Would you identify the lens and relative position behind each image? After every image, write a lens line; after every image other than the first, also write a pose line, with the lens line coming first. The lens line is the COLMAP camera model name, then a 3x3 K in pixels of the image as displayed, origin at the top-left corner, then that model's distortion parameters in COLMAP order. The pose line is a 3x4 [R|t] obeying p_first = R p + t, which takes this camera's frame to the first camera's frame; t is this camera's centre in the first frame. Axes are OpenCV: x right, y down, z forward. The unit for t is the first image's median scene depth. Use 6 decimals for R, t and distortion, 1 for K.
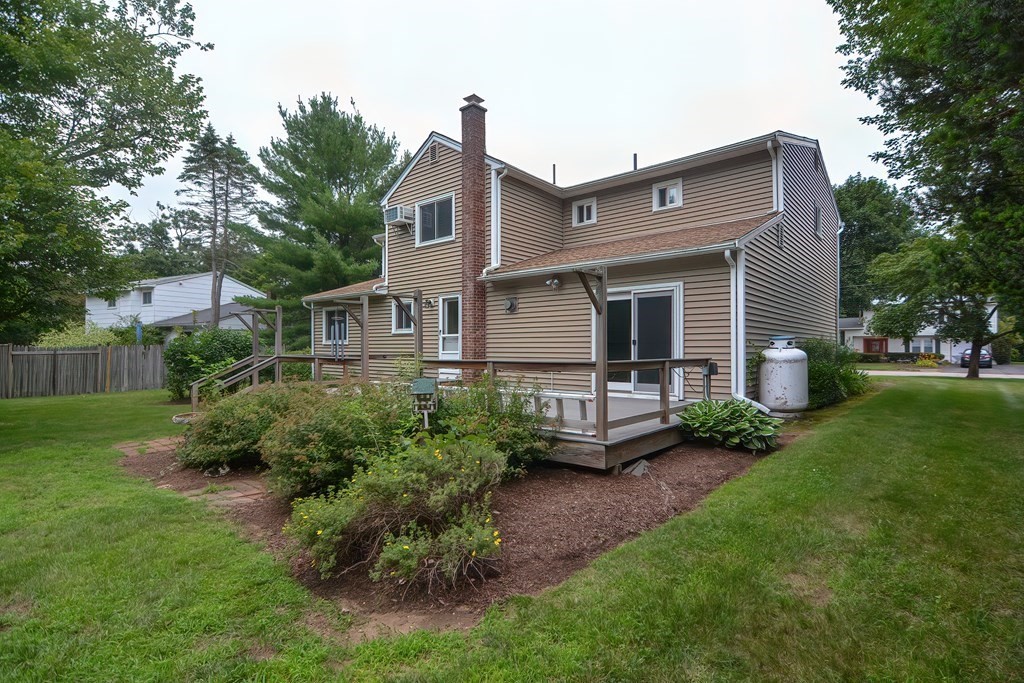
lens RADIAL K [[505.5, 0, 512.0], [0, 505.5, 341.5], [0, 0, 1]] dist [-0.027092, -0.000252]
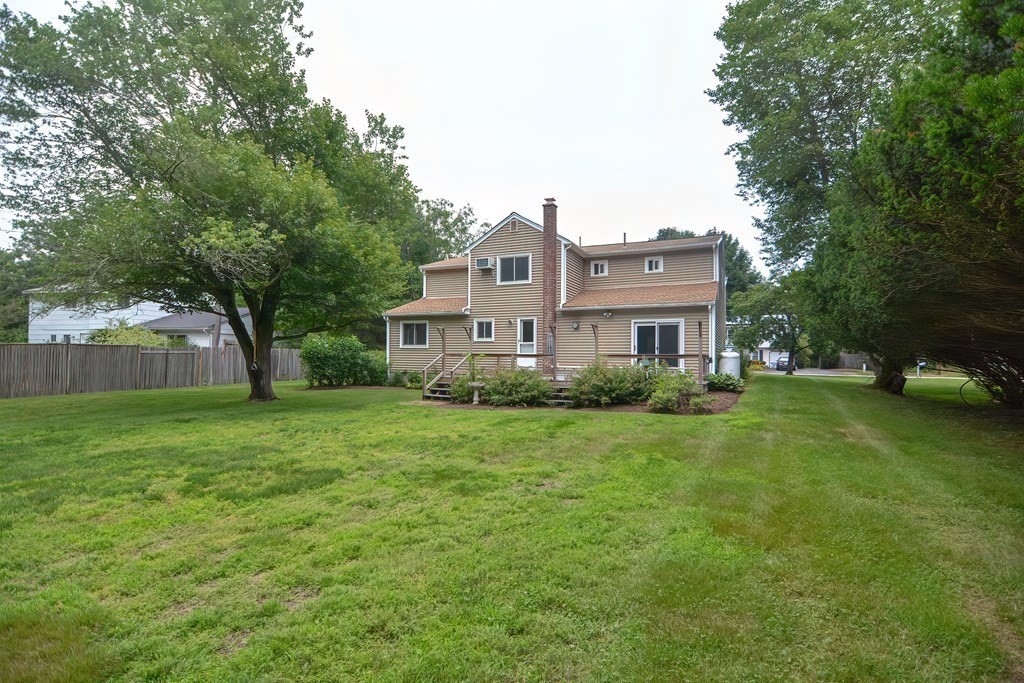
lens RADIAL K [[505.5, 0, 512.0], [0, 505.5, 341.5], [0, 0, 1]] dist [-0.027092, -0.000252]
pose [[0.963660, 0.016091, 0.266645, -0.569997], [-0.011544, 0.999760, -0.018611, 0.012930], [-0.266881, 0.014856, 0.963615, -0.499770]]
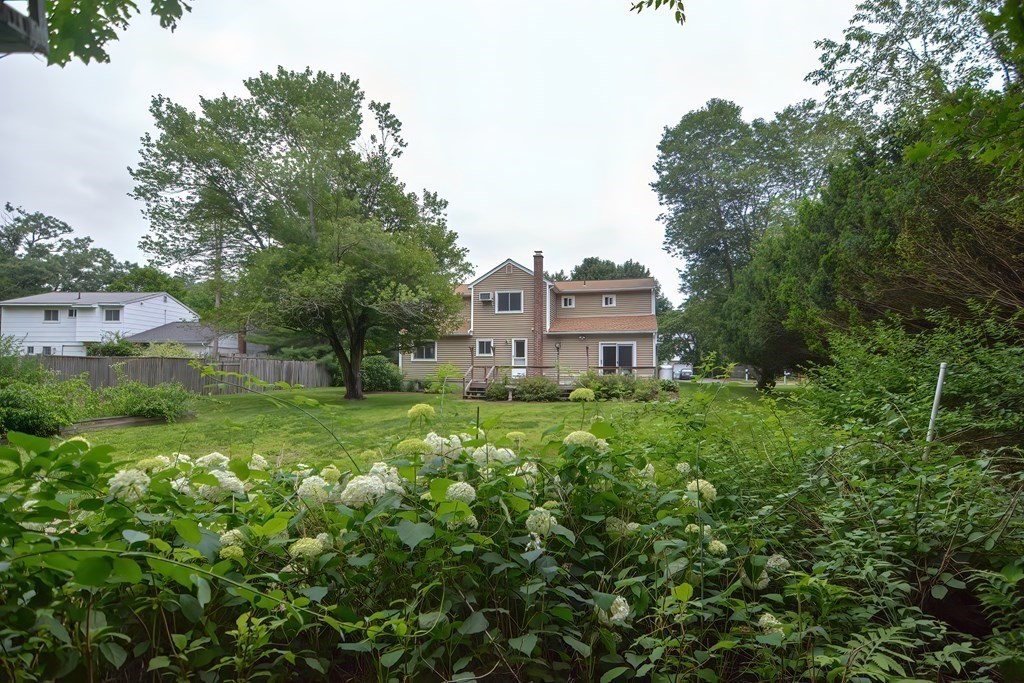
lens RADIAL K [[505.5, 0, 512.0], [0, 505.5, 341.5], [0, 0, 1]] dist [-0.027092, -0.000252]
pose [[0.899284, 0.031359, 0.436240, -1.034557], [-0.013305, 0.998926, -0.044378, 0.013136], [-0.437164, 0.034104, 0.898735, -0.852710]]
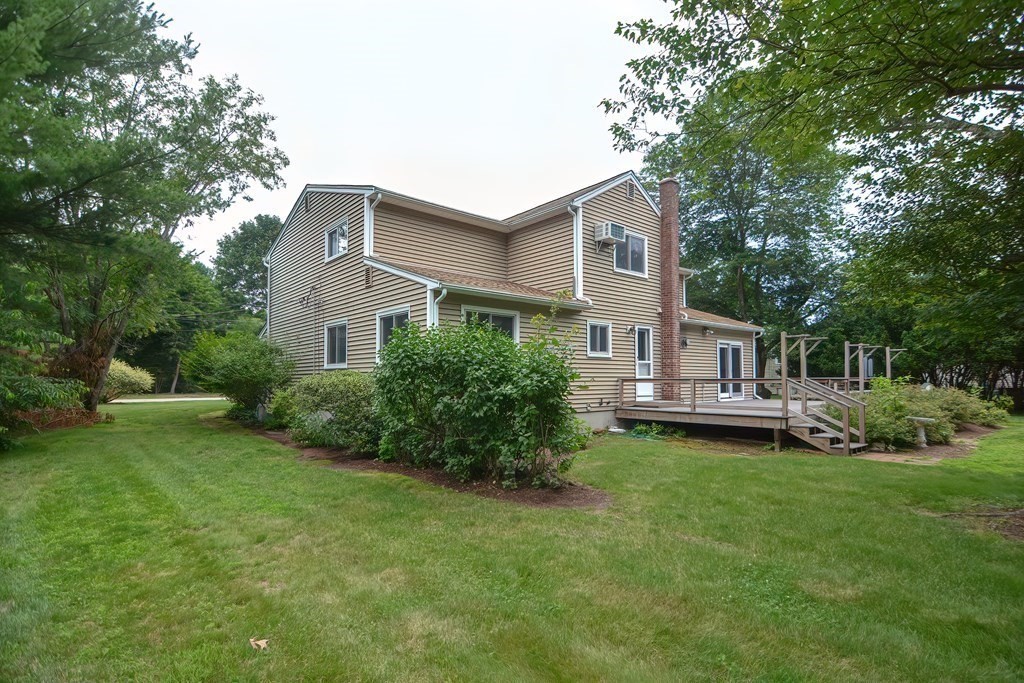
lens RADIAL K [[505.5, 0, 512.0], [0, 505.5, 341.5], [0, 0, 1]] dist [-0.027092, -0.000252]
pose [[0.140425, 0.070128, 0.987605, -1.220706], [-0.016260, 0.997517, -0.068520, 0.023226], [-0.989958, -0.006436, 0.141216, 1.090975]]
